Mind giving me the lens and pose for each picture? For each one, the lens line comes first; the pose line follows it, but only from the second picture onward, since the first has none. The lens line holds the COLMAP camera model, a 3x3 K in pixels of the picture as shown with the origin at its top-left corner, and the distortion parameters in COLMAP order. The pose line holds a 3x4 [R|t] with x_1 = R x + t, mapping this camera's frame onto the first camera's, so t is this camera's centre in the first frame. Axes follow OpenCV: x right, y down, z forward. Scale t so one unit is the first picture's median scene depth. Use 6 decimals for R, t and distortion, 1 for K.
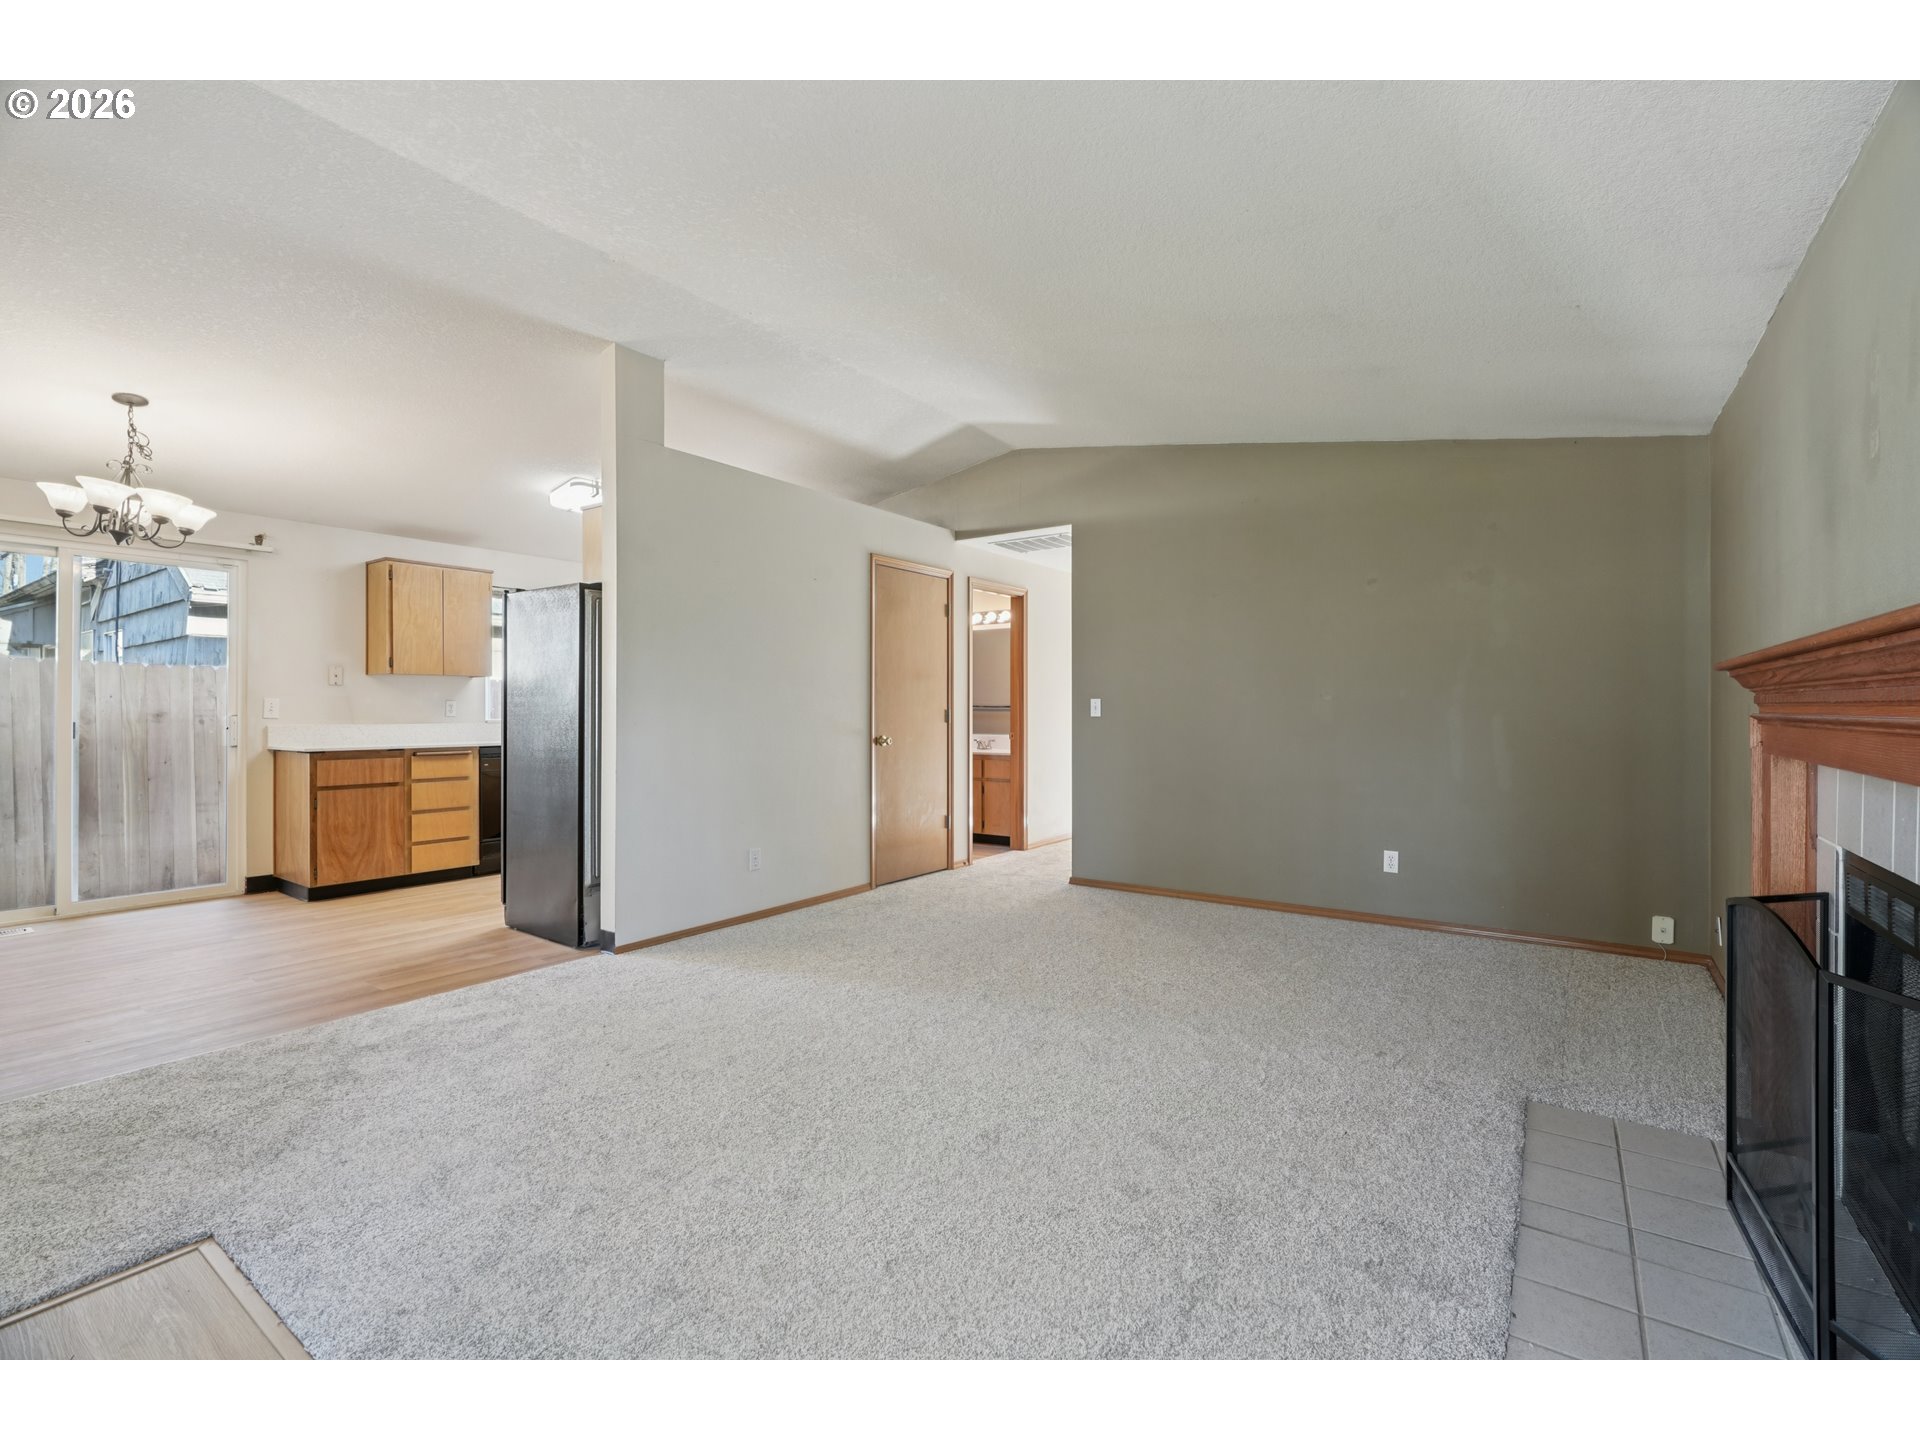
lens RADIAL K [[862.9, 0, 953.8], [0, 862.9, 710.6], [0, 0, 1]] dist [-0.014550, 0.006139]
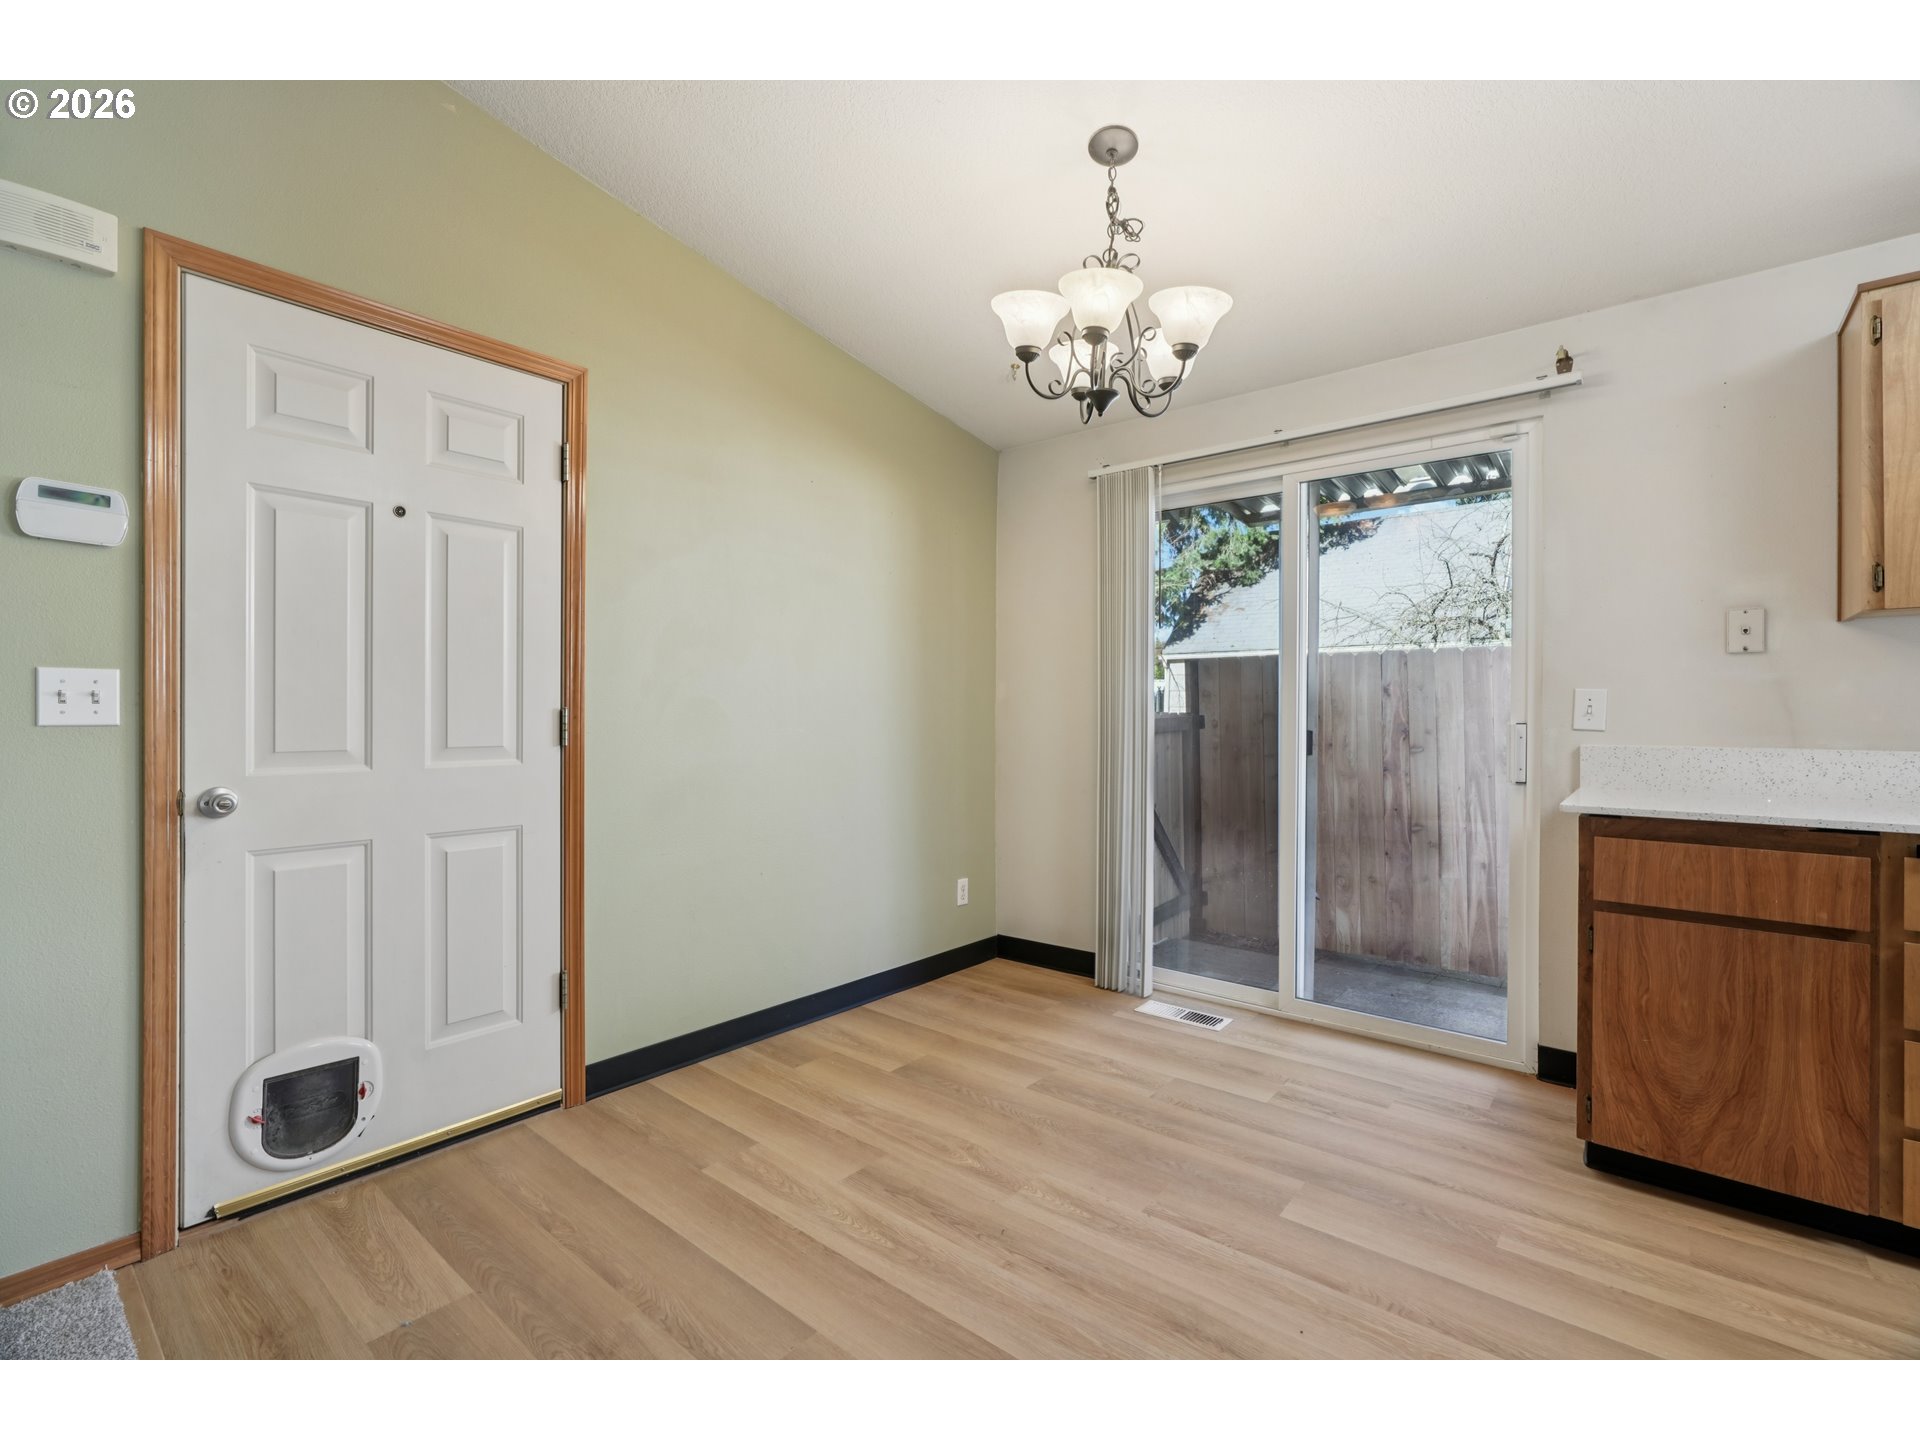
lens RADIAL K [[862.9, 0, 957.1], [0, 862.9, 716.7], [0, 0, 1]] dist [-0.014550, 0.006139]
pose [[-0.059998, 0.003420, -0.998193, -0.295113], [-0.001655, 0.999992, 0.003526, 0.000176], [0.998197, 0.001864, -0.059992, 0.674475]]
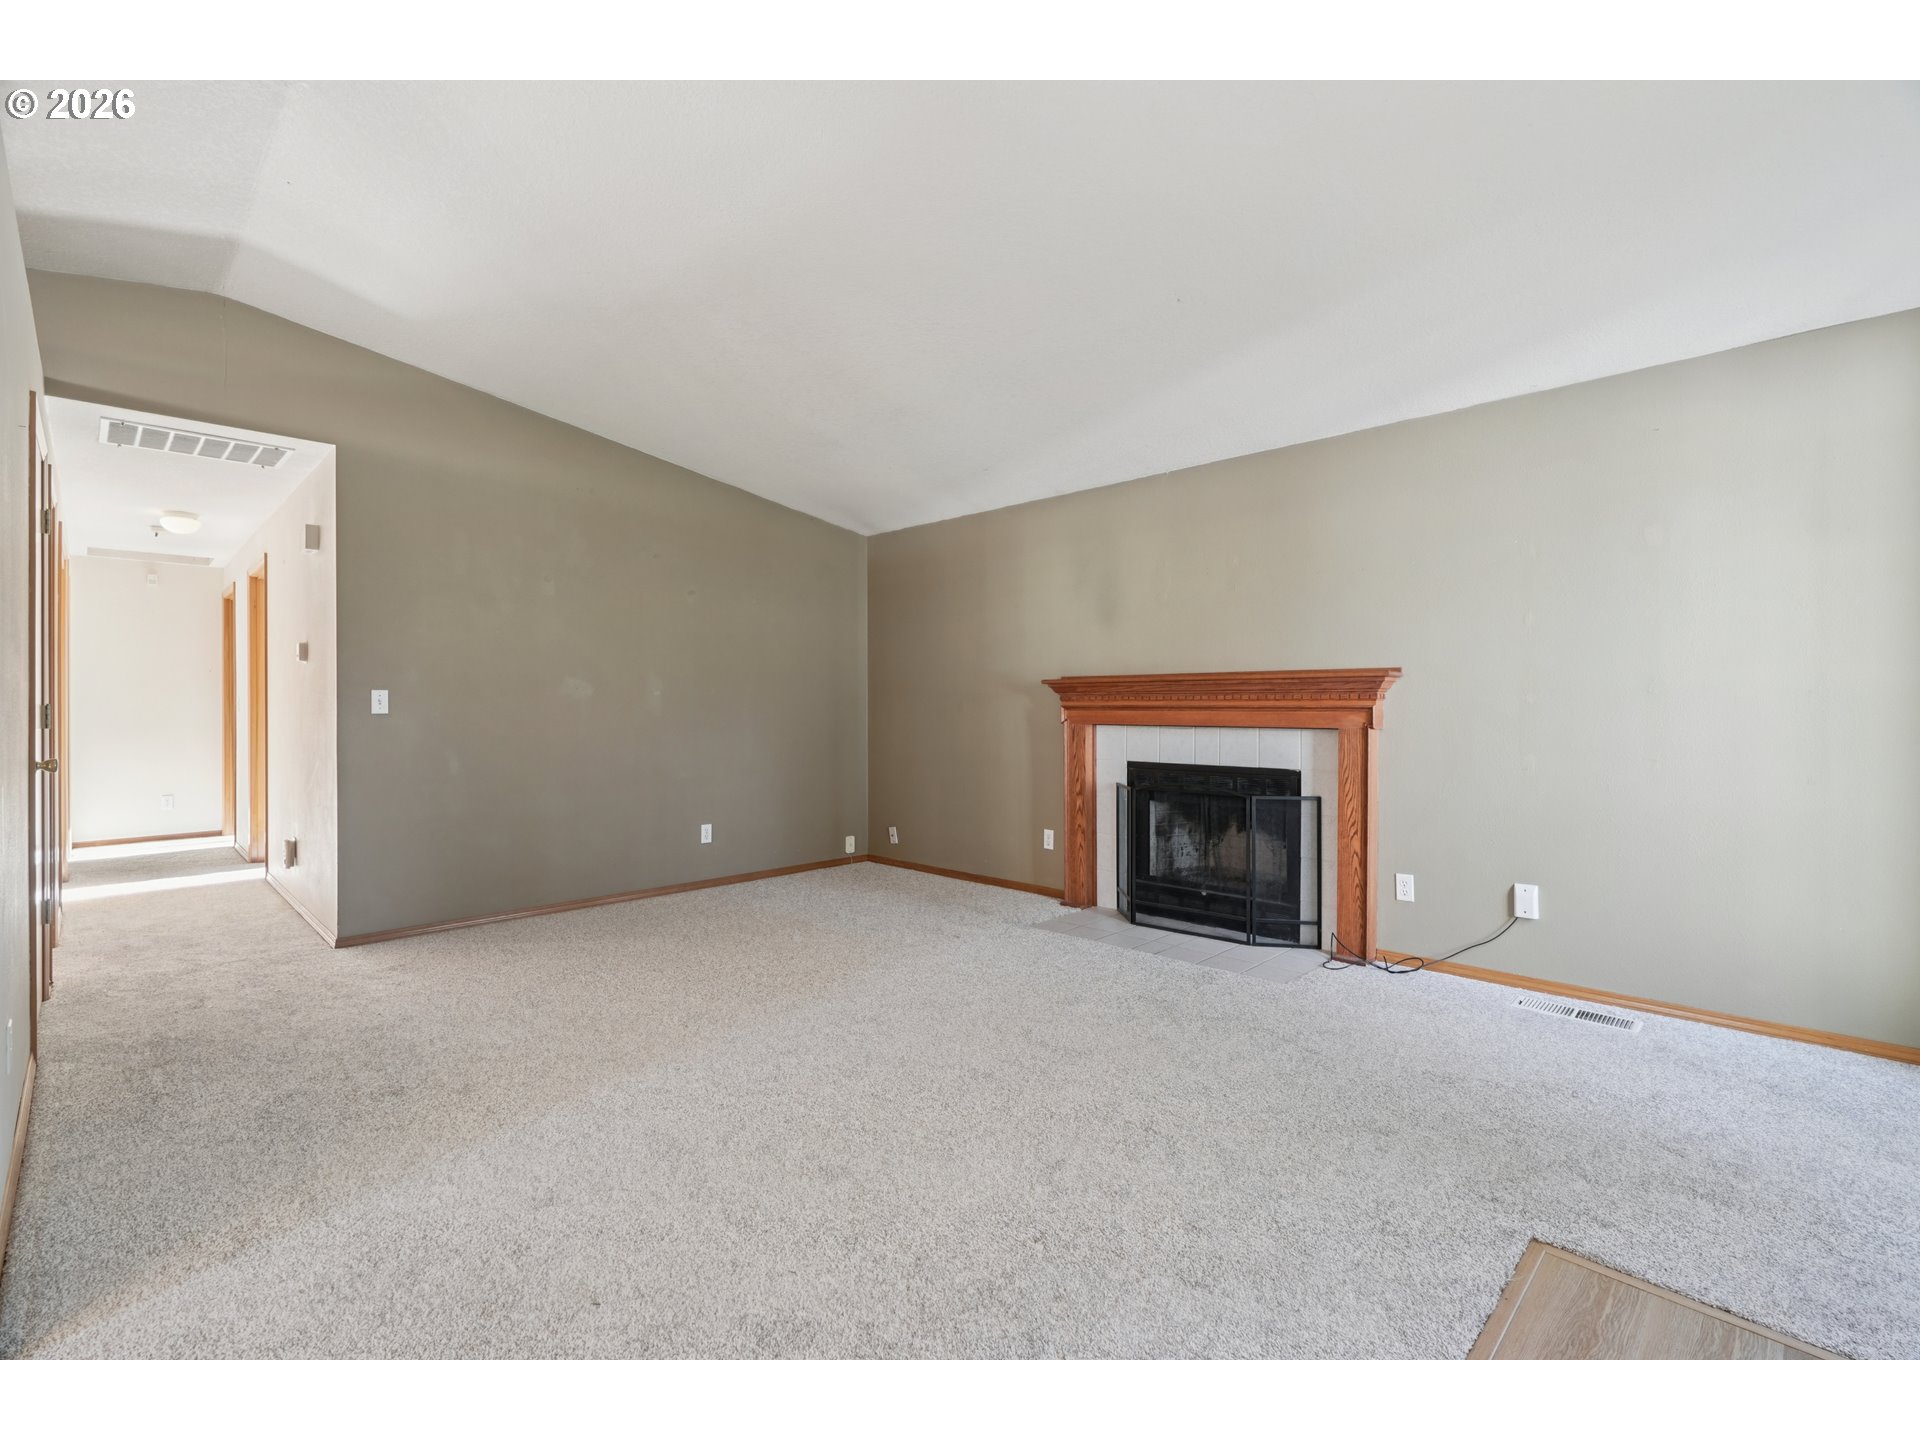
lens RADIAL K [[862.9, 0, 961.6], [0, 862.9, 697.7], [0, 0, 1]] dist [-0.014550, 0.006139]
pose [[0.152283, 0.009373, 0.988292, -0.503100], [0.002838, 0.999947, -0.009920, 0.001963], [-0.988333, 0.004315, 0.152248, 0.394151]]
